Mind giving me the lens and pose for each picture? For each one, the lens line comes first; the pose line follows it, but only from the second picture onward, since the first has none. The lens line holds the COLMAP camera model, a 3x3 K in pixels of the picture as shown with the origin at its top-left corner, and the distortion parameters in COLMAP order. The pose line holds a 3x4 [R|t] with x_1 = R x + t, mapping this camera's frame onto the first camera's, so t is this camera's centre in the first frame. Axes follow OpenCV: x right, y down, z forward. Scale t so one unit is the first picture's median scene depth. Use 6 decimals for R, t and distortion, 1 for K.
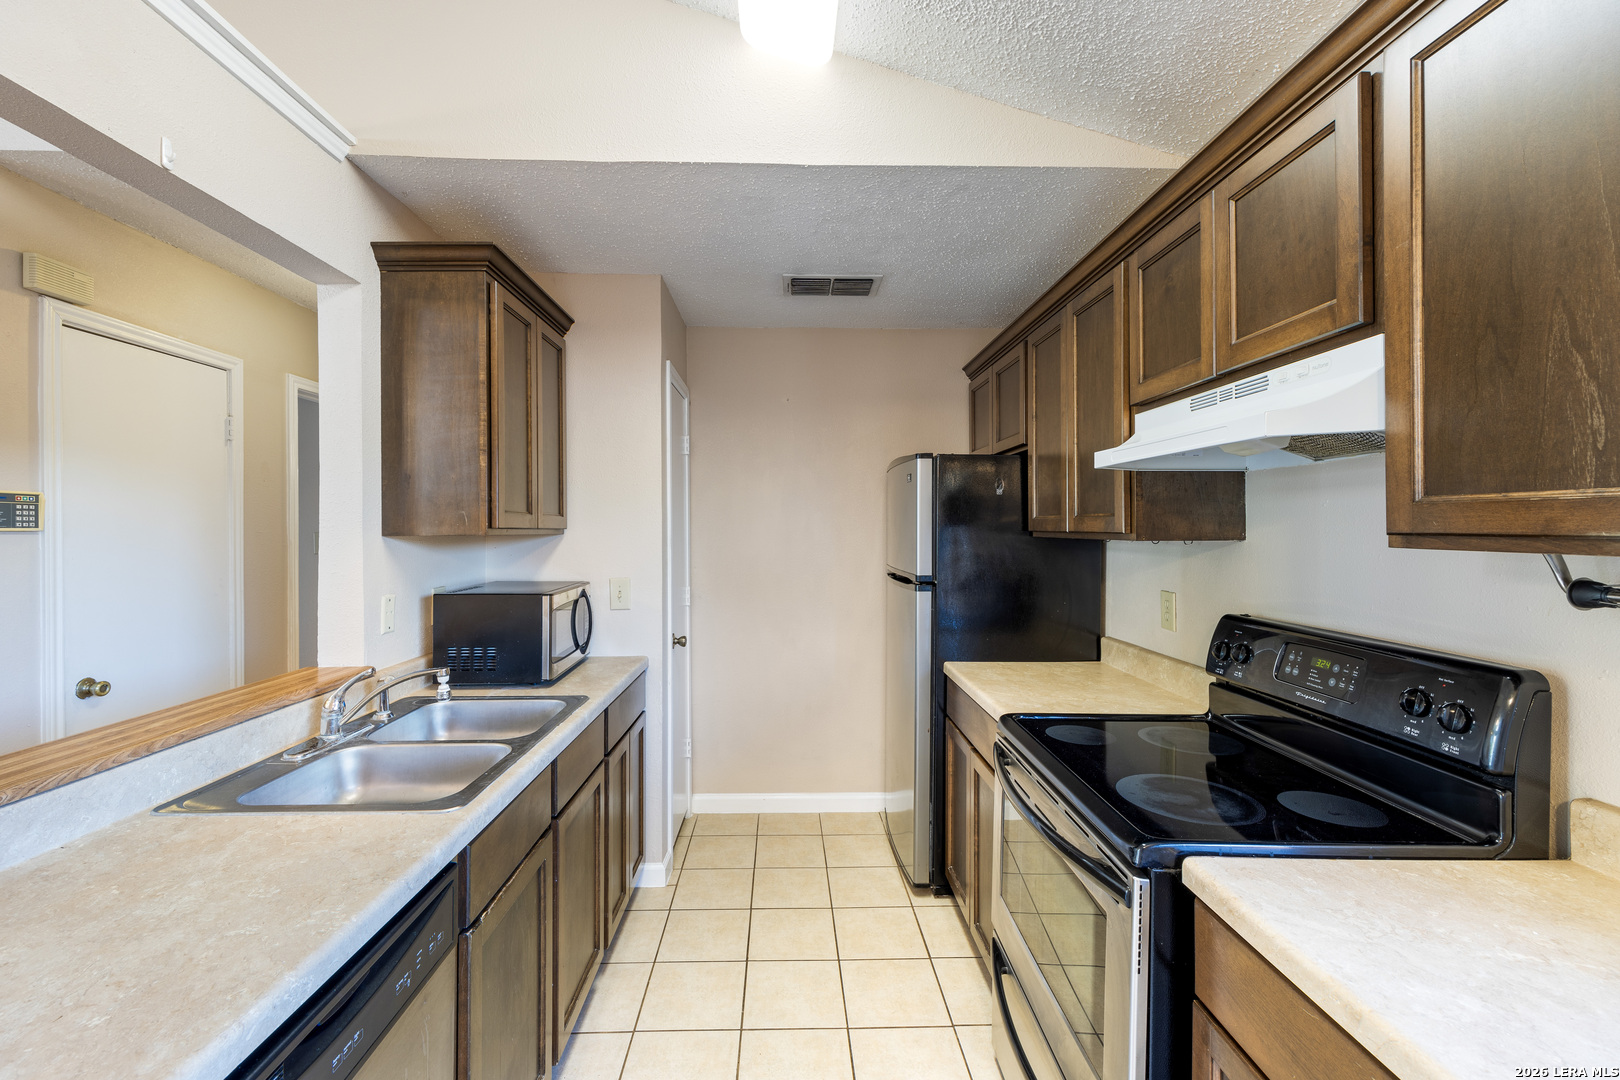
lens RADIAL K [[659.7, 0, 804.5], [0, 659.7, 530.6], [0, 0, 1]] dist [0.001838, -0.000052]
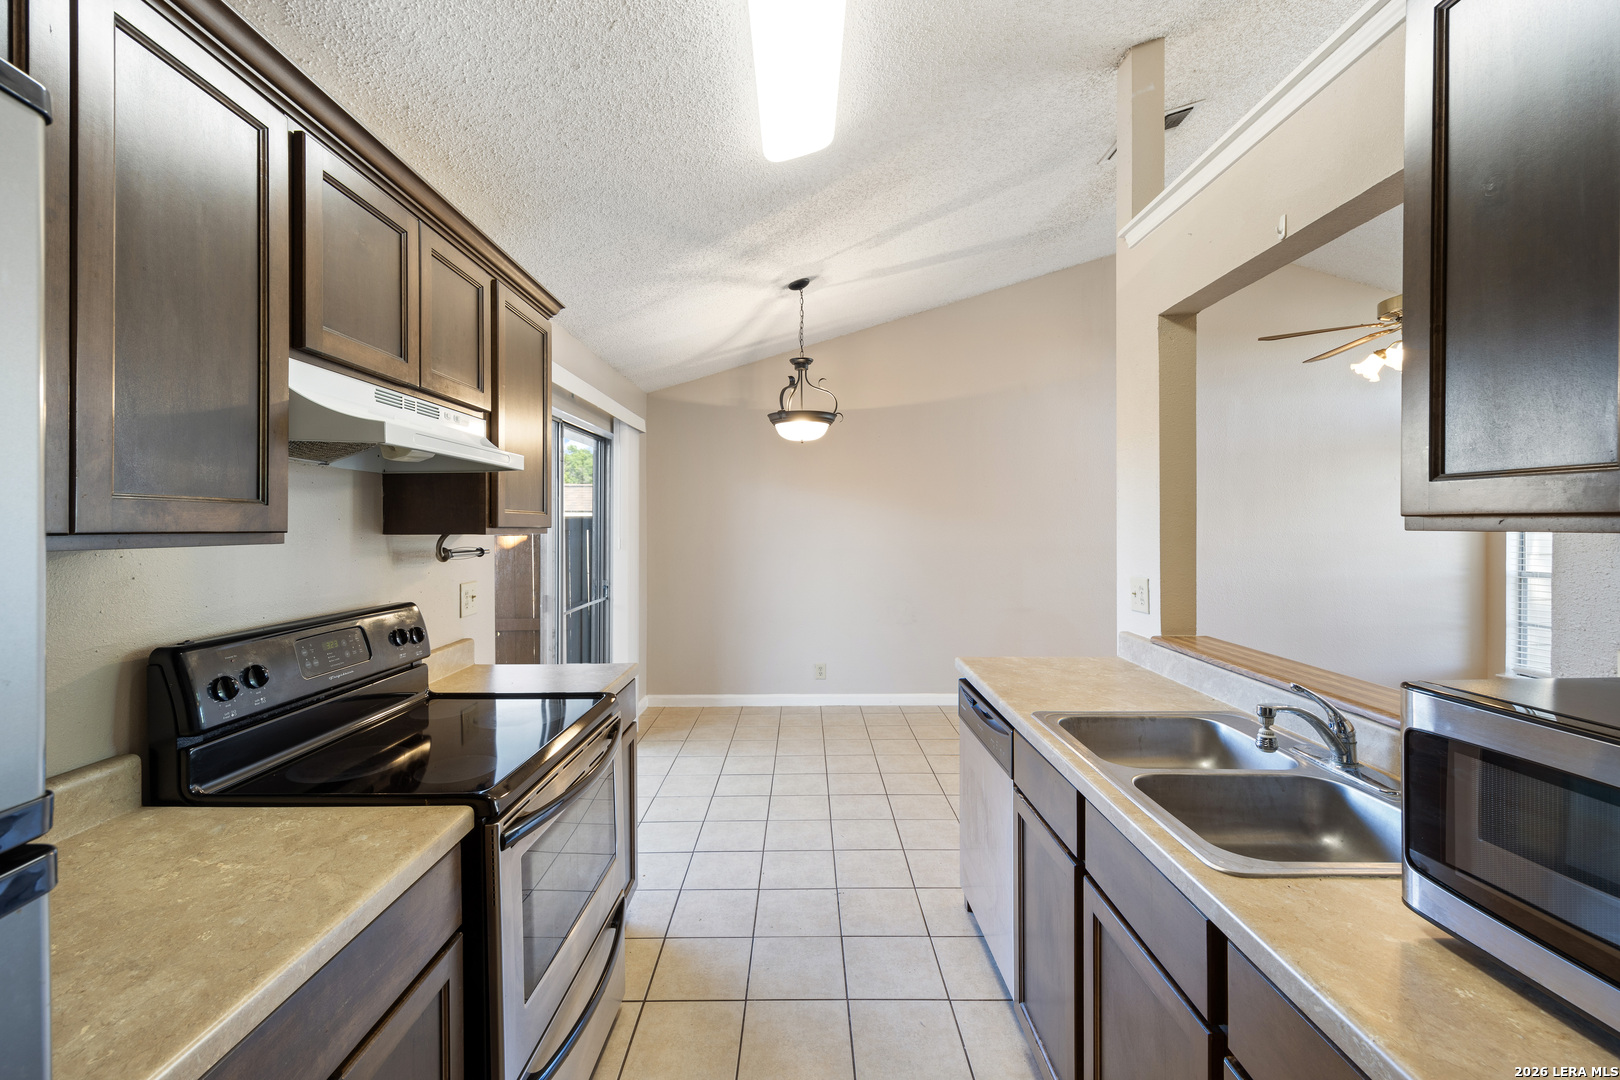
lens RADIAL K [[659.7, 0, 804.5], [0, 659.7, 530.6], [0, 0, 1]] dist [0.001838, -0.000052]
pose [[-0.999442, 0.010879, 0.031587, -0.063945], [0.011108, 0.999913, 0.007077, 0.007044], [-0.031507, 0.007424, -0.999476, 2.124598]]
